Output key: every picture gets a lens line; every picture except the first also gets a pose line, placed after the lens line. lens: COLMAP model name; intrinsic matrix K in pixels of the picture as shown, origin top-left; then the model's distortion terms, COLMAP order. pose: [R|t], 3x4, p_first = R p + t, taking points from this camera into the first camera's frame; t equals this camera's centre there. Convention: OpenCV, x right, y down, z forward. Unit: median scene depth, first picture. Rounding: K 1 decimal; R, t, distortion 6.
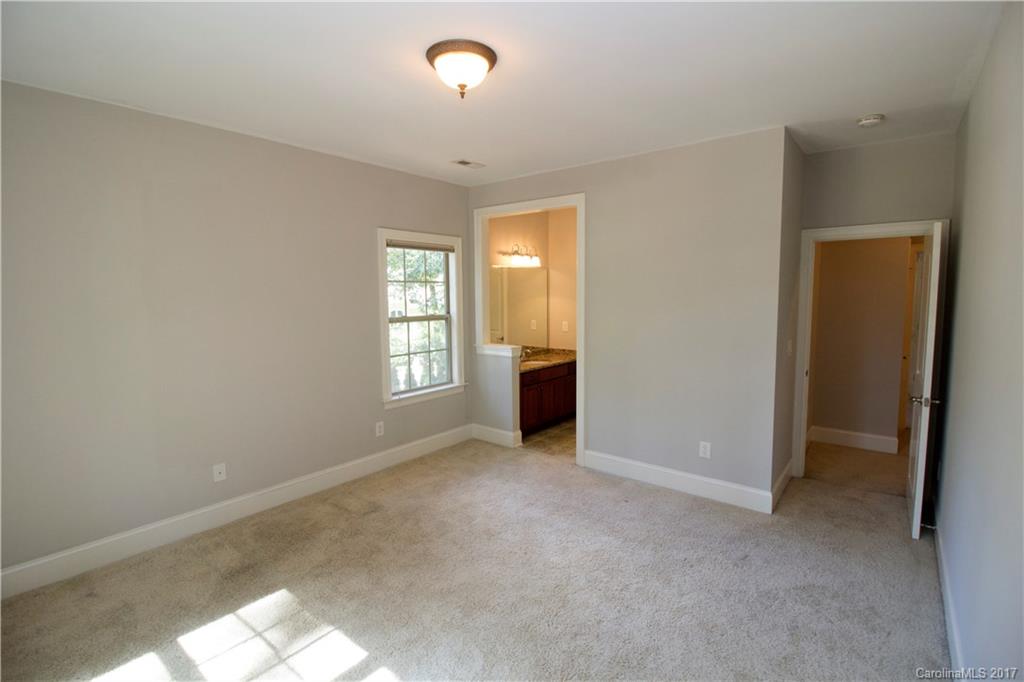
lens RADIAL K [[476.8, 0, 510.6], [0, 476.8, 340.6], [0, 0, 1]] dist [-0.002336, -0.000600]
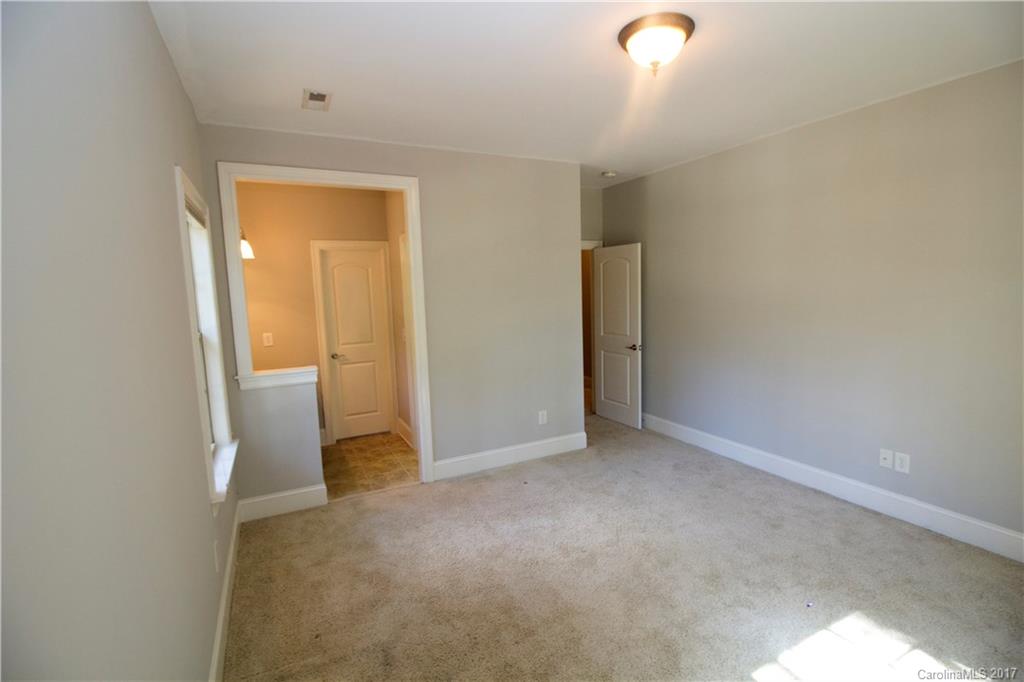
lens RADIAL K [[476.8, 0, 515.4], [0, 476.8, 343.6], [0, 0, 1]] dist [-0.002336, -0.000600]
pose [[0.406723, -0.116991, 0.906029, -0.621159], [0.120495, 0.989971, 0.073739, -0.047514], [-0.905570, 0.079180, 0.416741, 0.492334]]
